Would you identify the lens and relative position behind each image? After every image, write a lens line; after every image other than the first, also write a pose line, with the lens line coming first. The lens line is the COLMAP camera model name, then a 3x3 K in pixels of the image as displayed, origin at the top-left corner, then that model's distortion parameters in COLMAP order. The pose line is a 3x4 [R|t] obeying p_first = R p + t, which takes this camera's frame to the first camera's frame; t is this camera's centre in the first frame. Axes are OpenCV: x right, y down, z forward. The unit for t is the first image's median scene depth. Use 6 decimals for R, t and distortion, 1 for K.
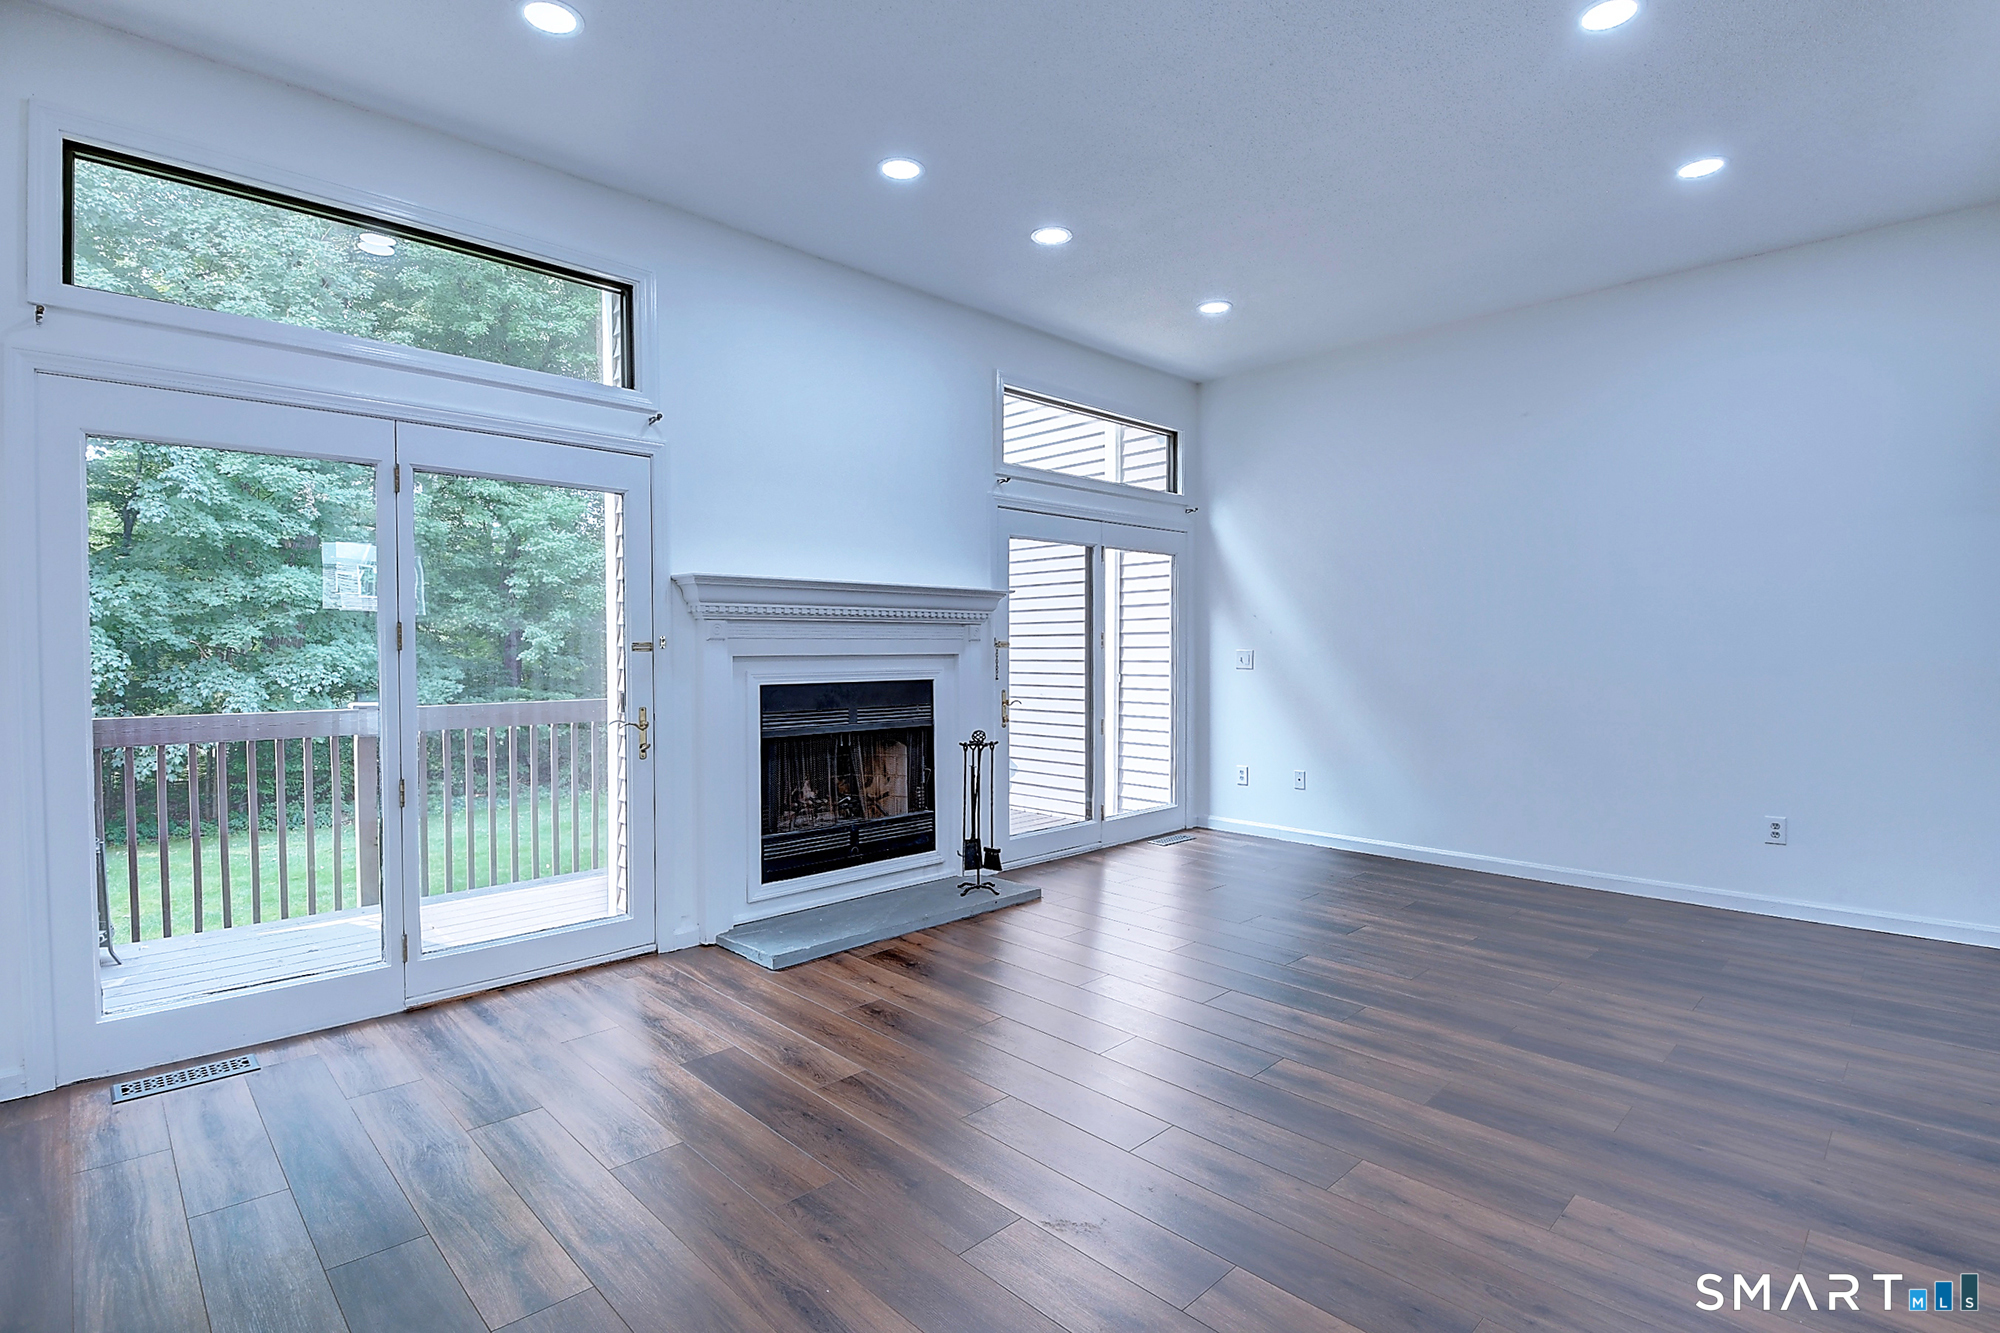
lens RADIAL K [[938.1, 0, 1004.7], [0, 938.1, 671.3], [0, 0, 1]] dist [-0.013232, -0.001831]
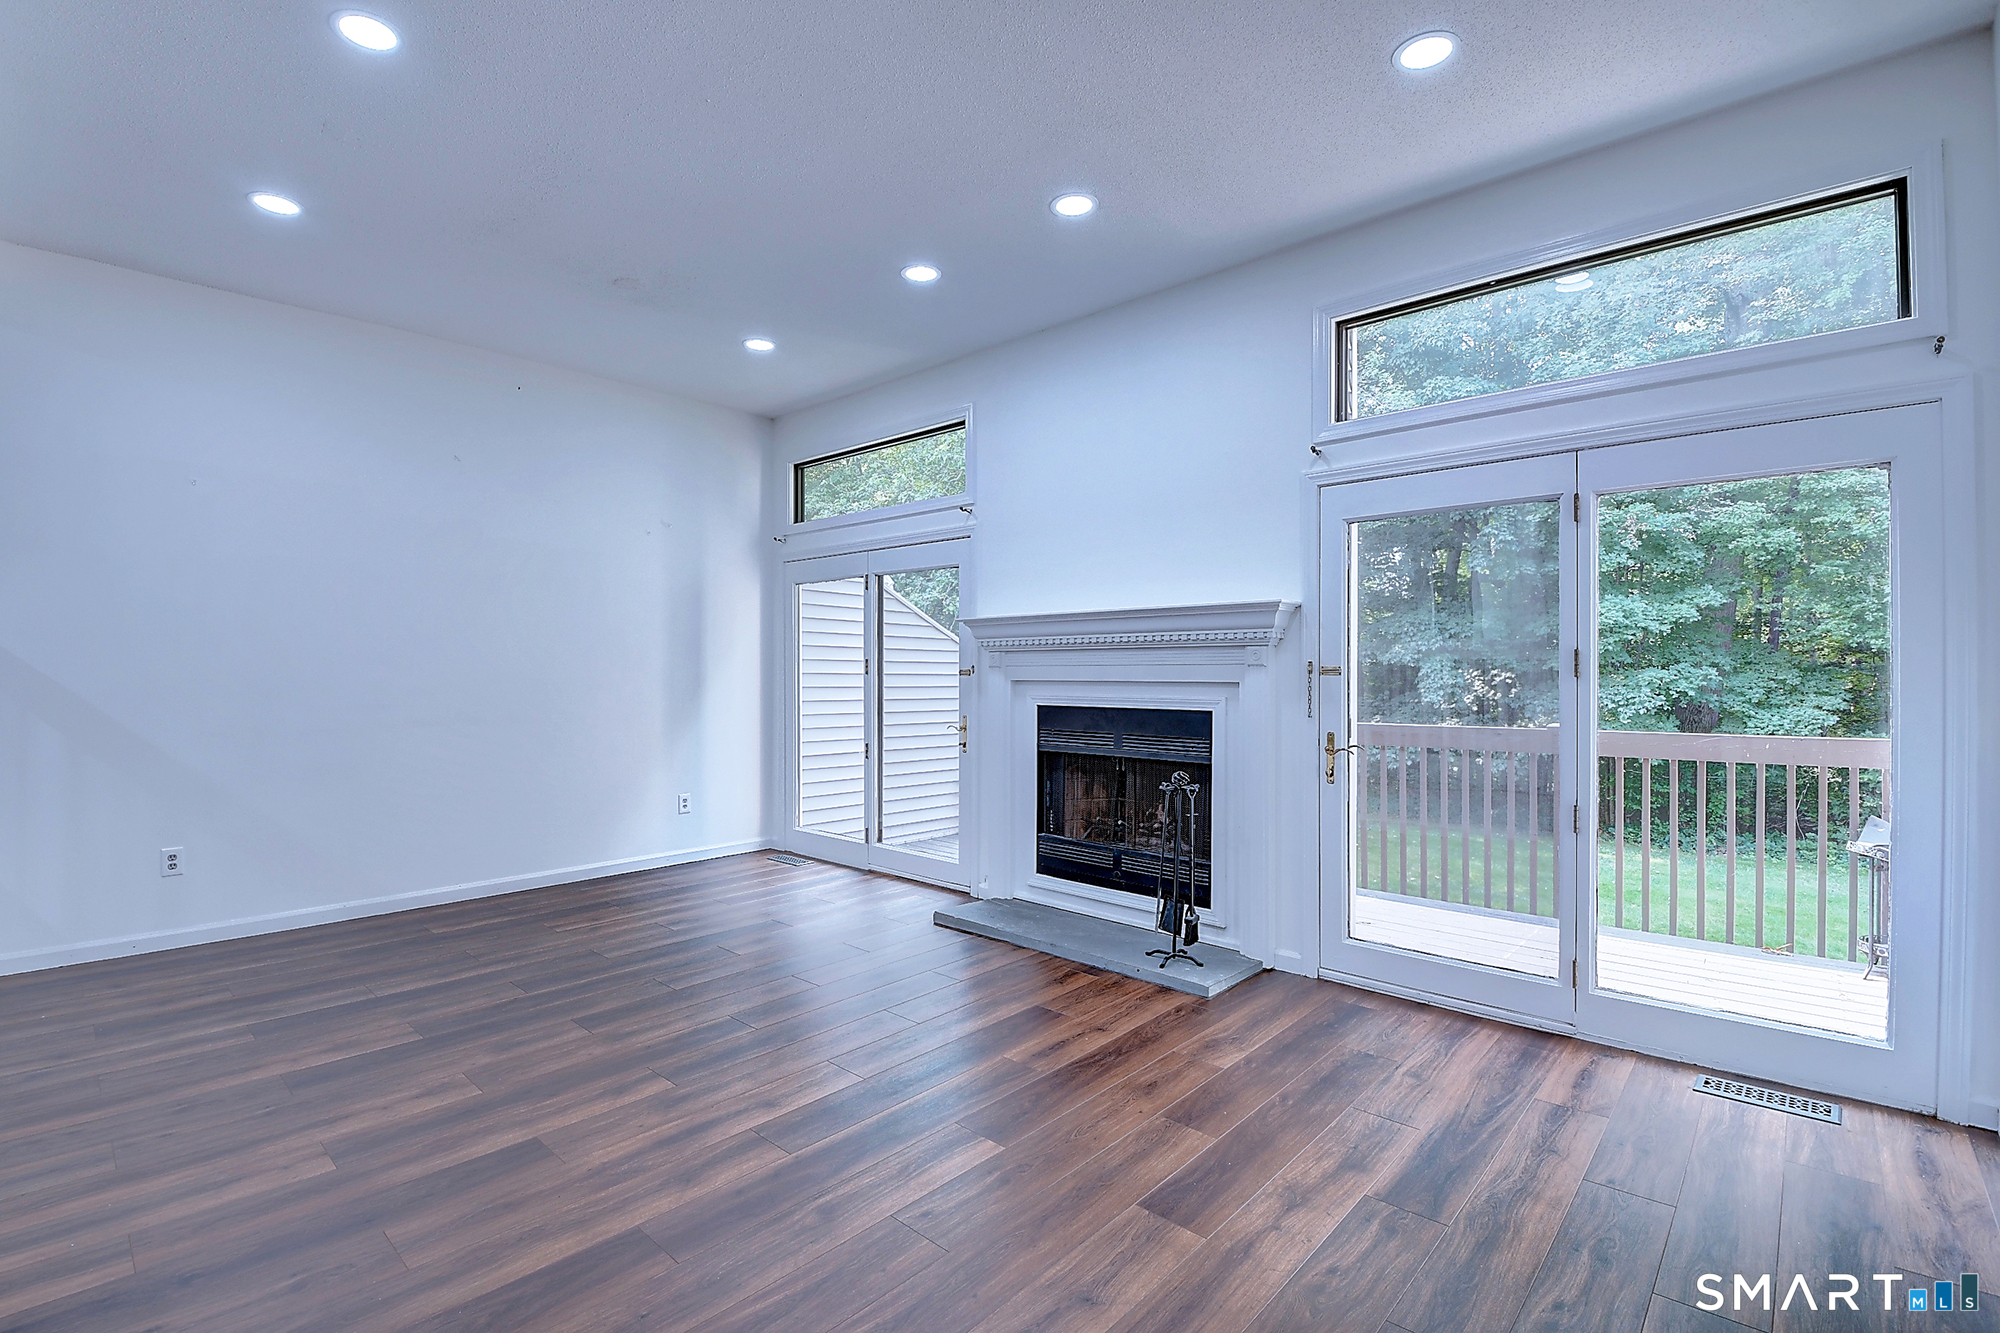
lens RADIAL K [[909.3, 0, 980.1], [0, 909.3, 672.5], [0, 0, 1]] dist [0.000737, -0.010220]
pose [[0.037867, 0.002041, -0.999281, 0.802066], [-0.025351, 0.999678, 0.001081, -0.023519], [0.998961, 0.025292, 0.037907, 0.797150]]
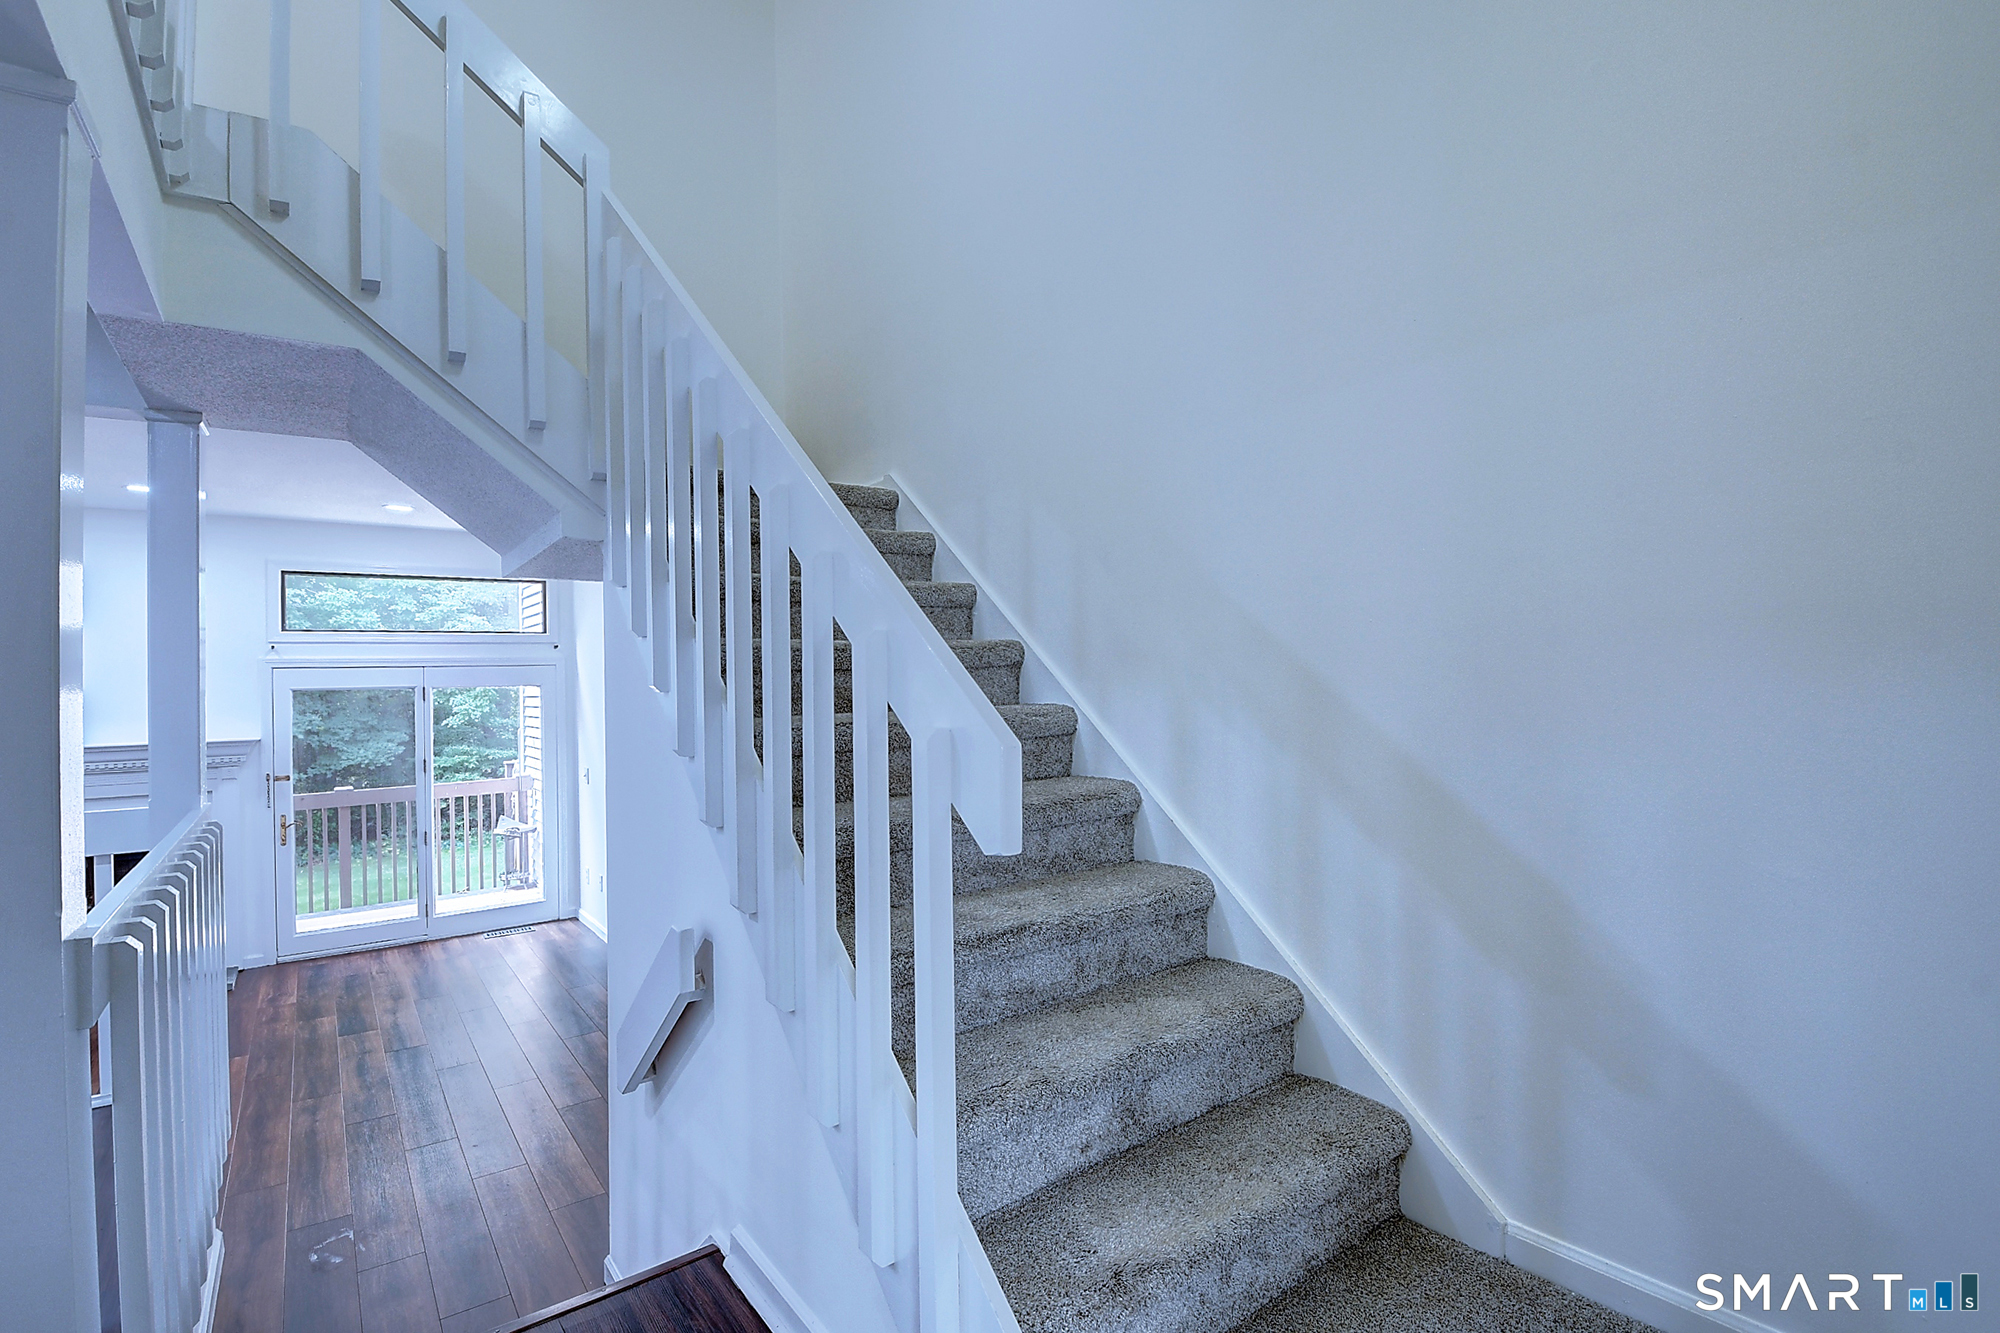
lens RADIAL K [[909.3, 0, 980.1], [0, 909.3, 672.5], [0, 0, 1]] dist [0.000737, -0.010220]
pose [[0.987505, -0.018953, -0.156445, 1.258389], [0.014514, 0.999460, -0.029471, -0.135809], [0.156919, 0.026832, 0.987247, -0.048685]]
